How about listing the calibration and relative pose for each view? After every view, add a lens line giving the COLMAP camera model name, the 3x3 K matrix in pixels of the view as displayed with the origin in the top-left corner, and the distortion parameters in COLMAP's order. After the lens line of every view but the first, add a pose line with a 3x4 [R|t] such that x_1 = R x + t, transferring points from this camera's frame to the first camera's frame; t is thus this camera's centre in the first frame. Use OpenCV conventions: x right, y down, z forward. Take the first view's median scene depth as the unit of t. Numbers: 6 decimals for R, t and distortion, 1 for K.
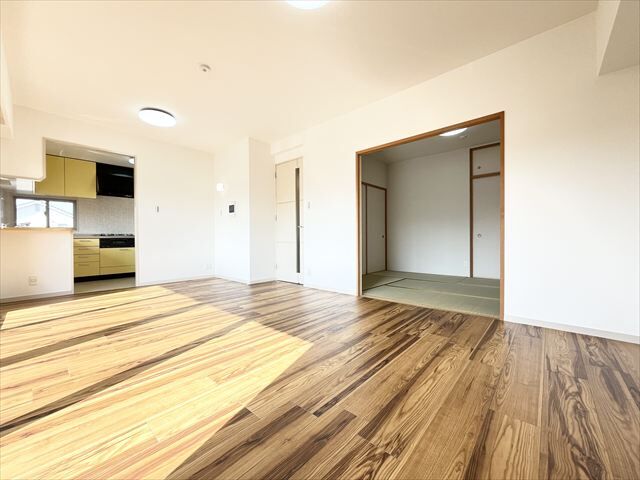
lens RADIAL K [[258.3, 0, 320.0], [0, 258.3, 240.0], [0, 0, 1]] dist [-0.001661, -0.000662]
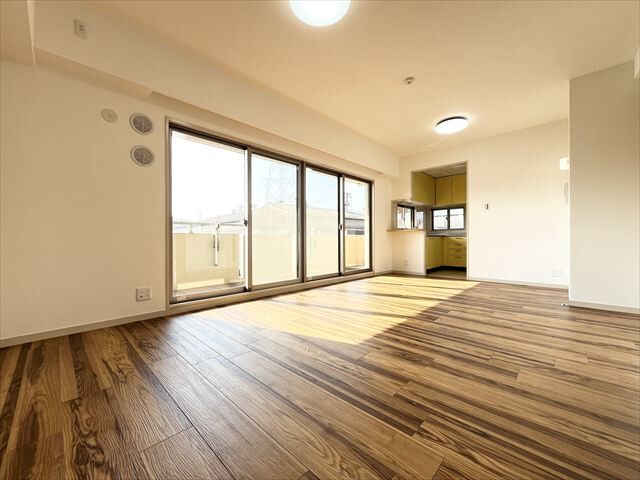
lens RADIAL K [[258.3, 0, 320.0], [0, 258.3, 240.0], [0, 0, 1]] dist [-0.001661, -0.000662]
pose [[-0.034821, 0.009011, -0.999353, 0.764743], [-0.004184, 0.999949, 0.009162, 0.006561], [0.999385, 0.004501, -0.034782, 0.738130]]
